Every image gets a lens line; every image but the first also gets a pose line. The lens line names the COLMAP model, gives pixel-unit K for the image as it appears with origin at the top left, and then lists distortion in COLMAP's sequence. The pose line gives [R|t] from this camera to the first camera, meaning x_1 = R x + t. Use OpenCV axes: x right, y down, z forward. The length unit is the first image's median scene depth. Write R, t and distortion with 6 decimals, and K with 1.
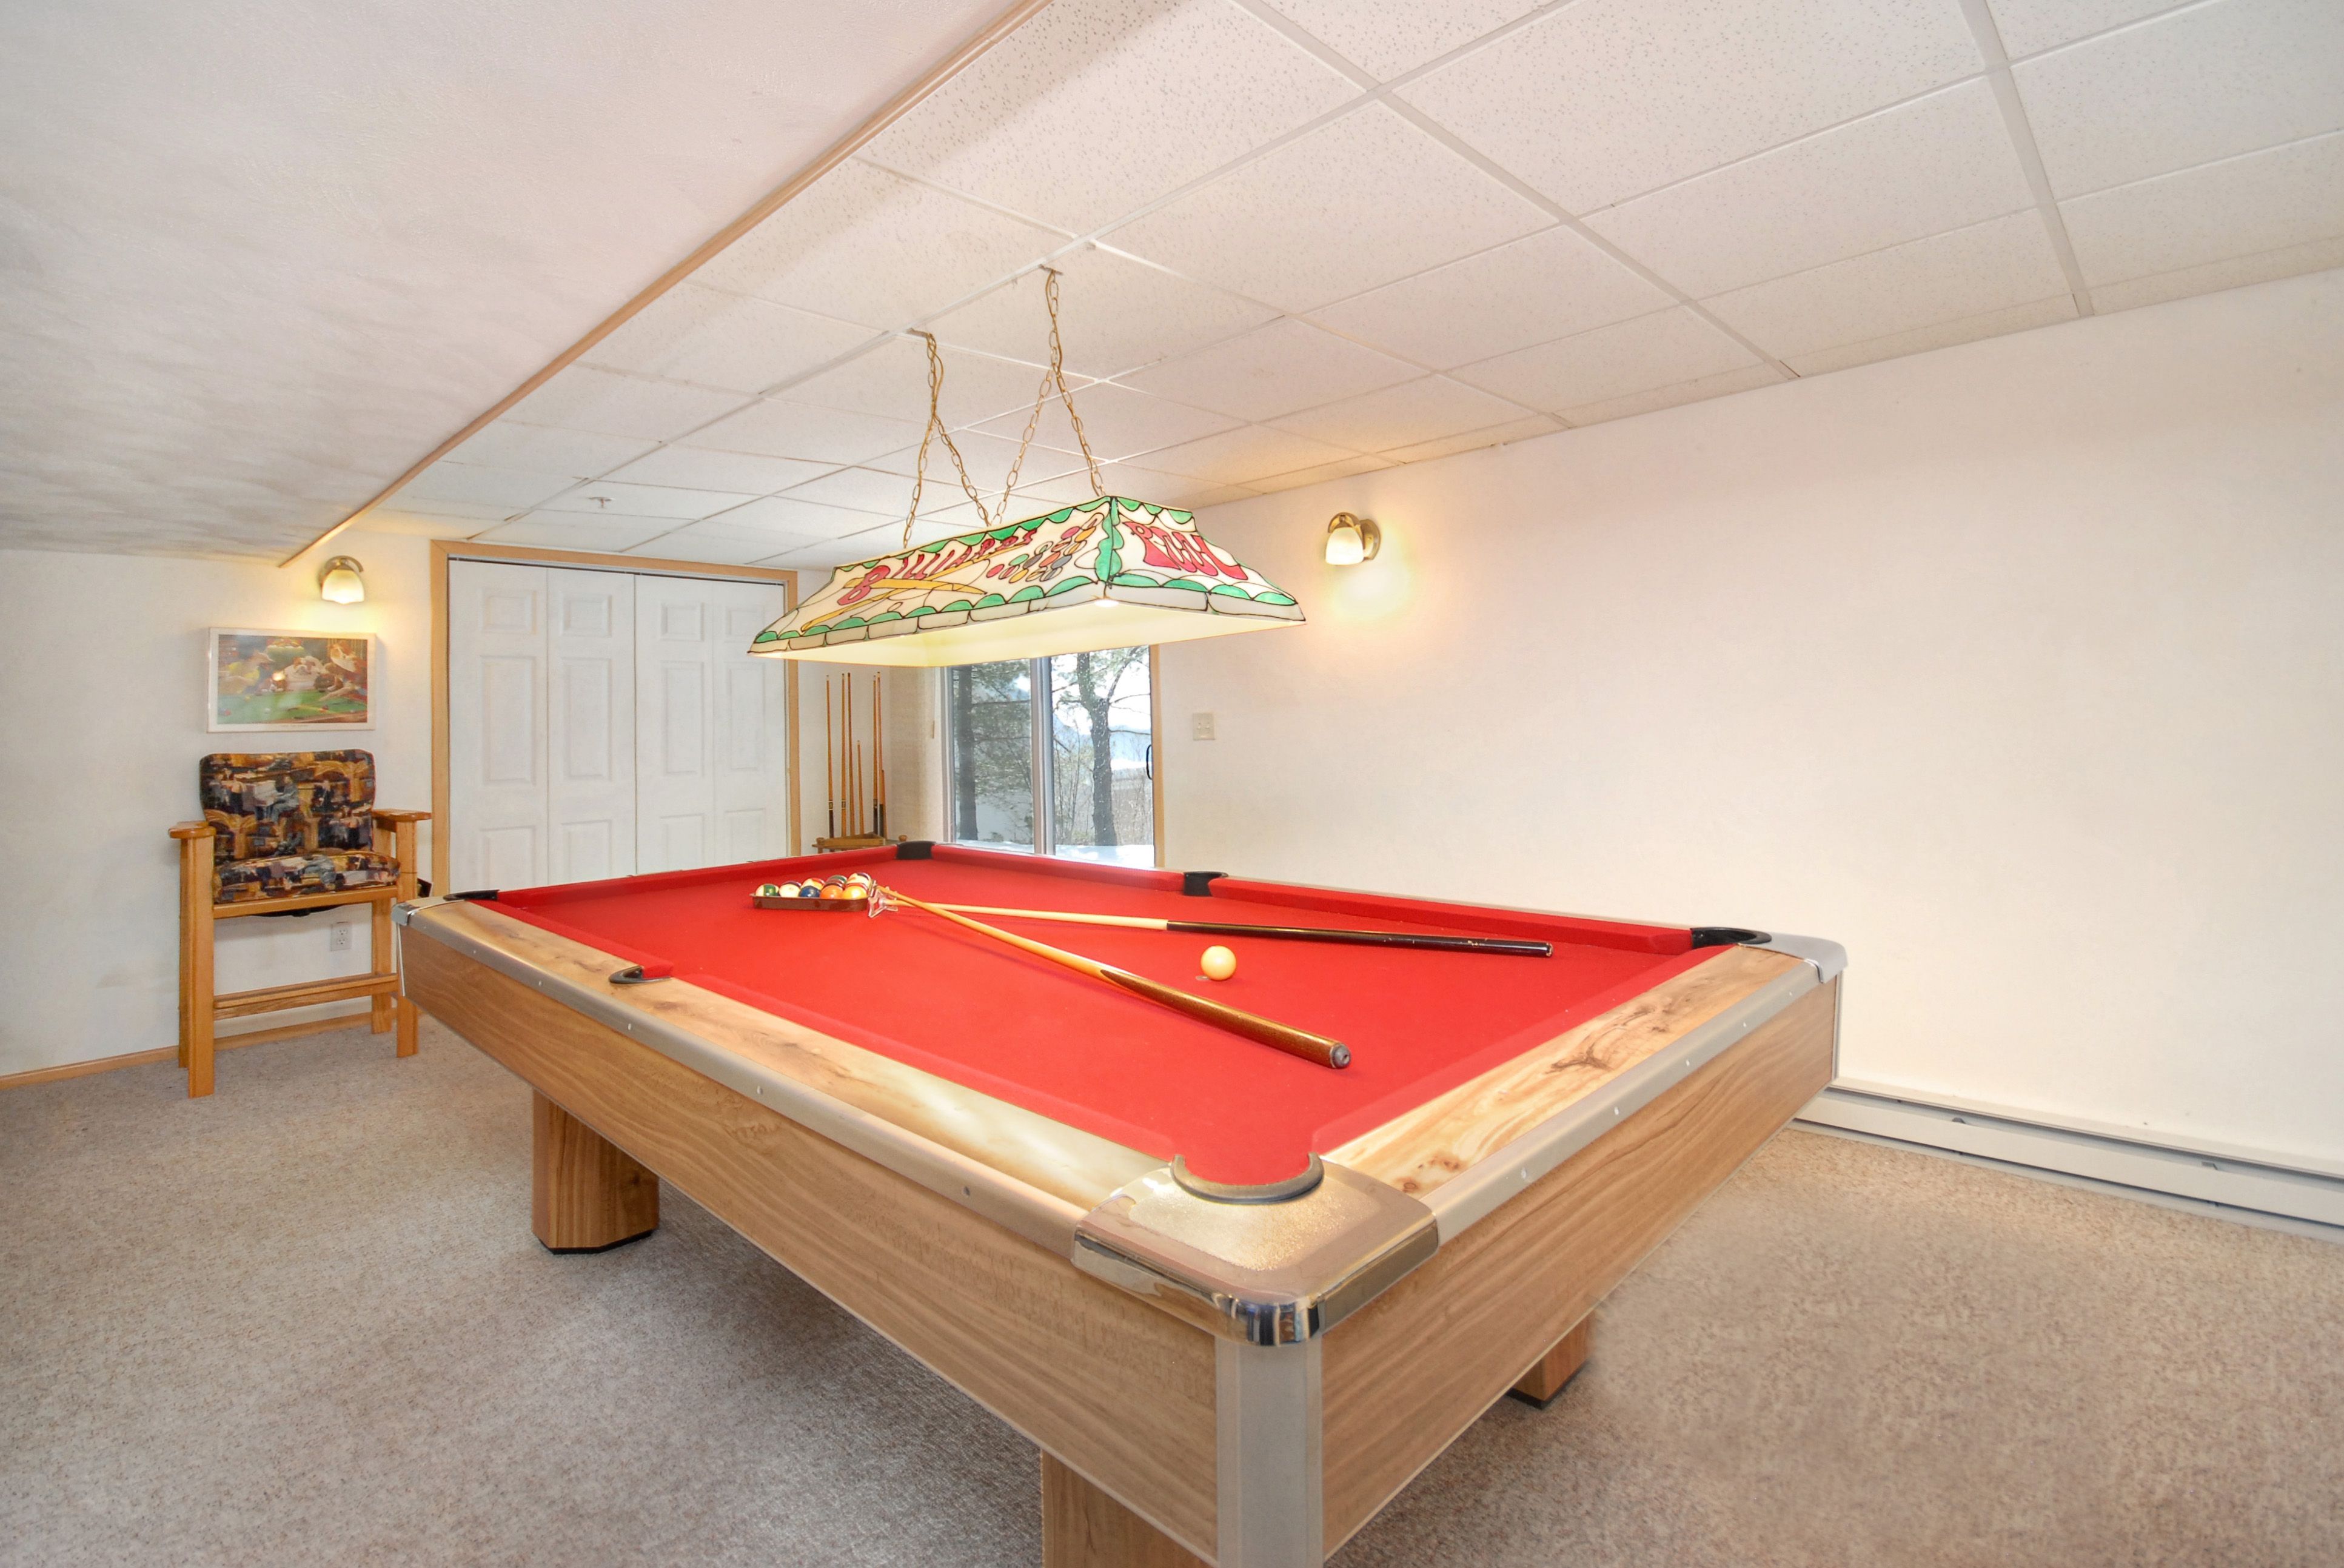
lens RADIAL K [[1060.5, 0, 1180.7], [0, 1060.5, 774.9], [0, 0, 1]] dist [-0.003563, -0.000481]
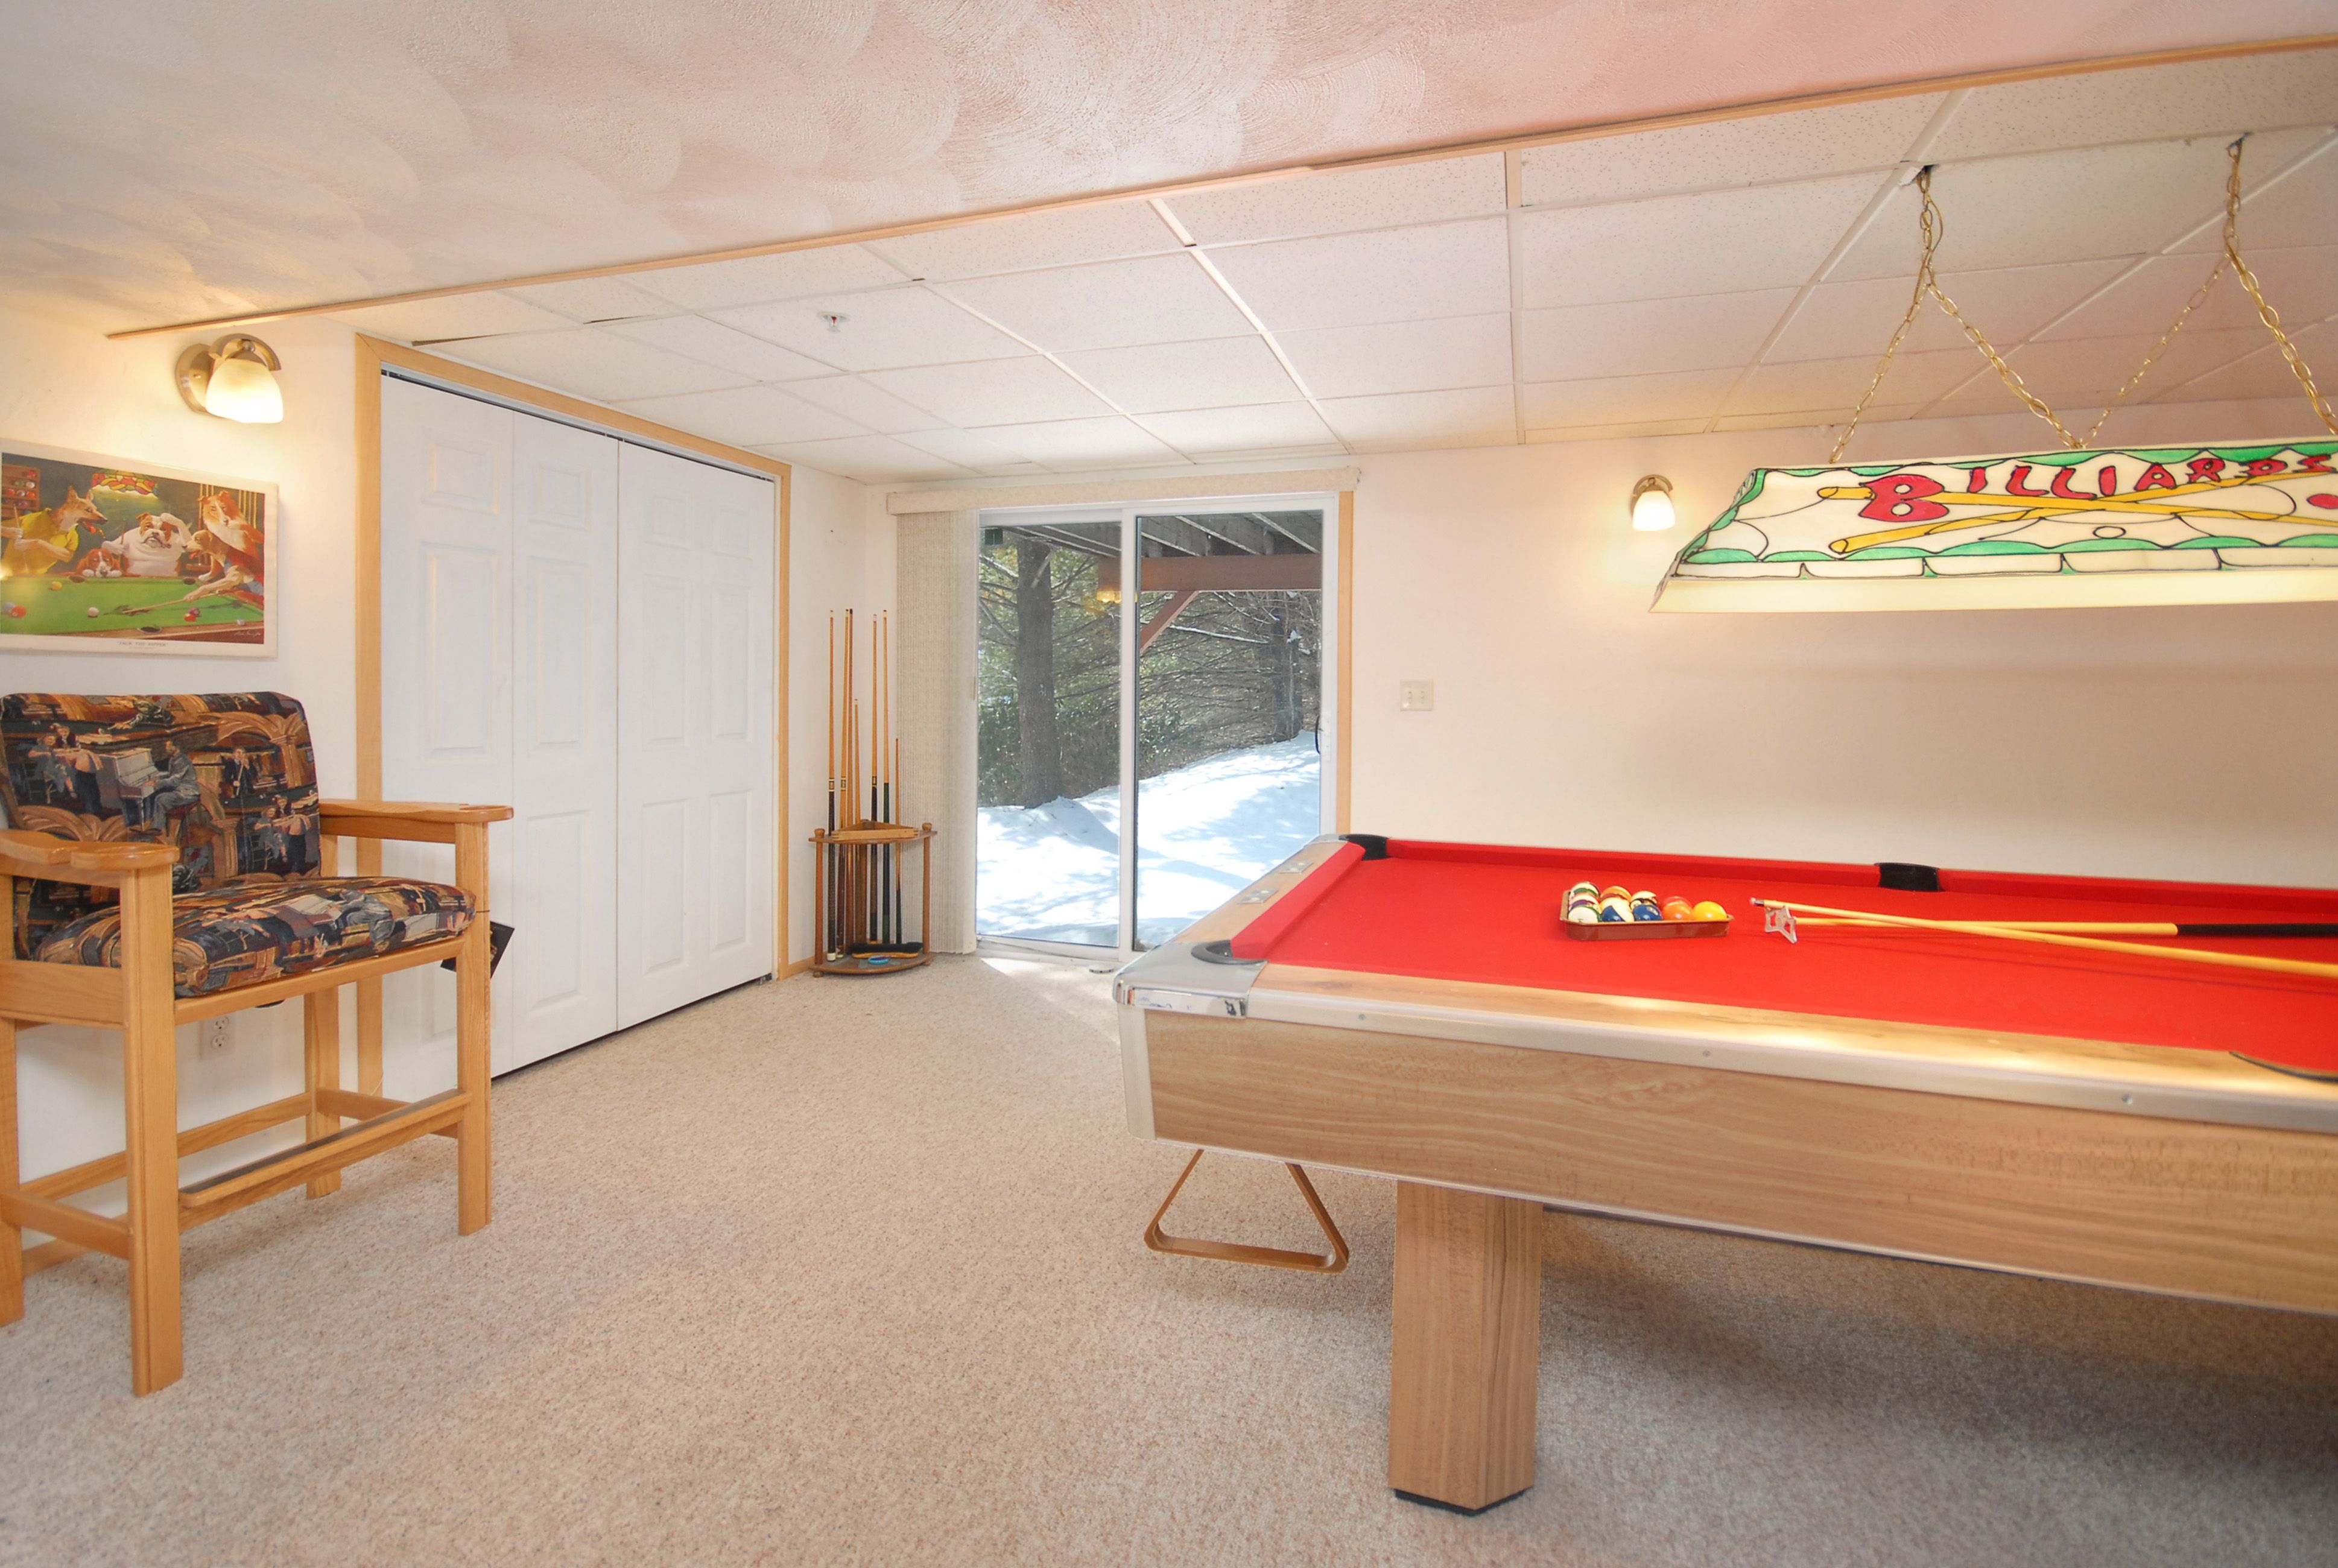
lens RADIAL K [[1057.7, 0, 1168.2], [0, 1057.7, 780.2], [0, 0, 1]] dist [-0.003563, -0.000481]
pose [[0.902747, -0.003980, 0.430153, -0.611411], [-0.009920, 0.999499, 0.030066, 0.000525], [-0.430057, -0.031409, 0.902255, 0.310646]]
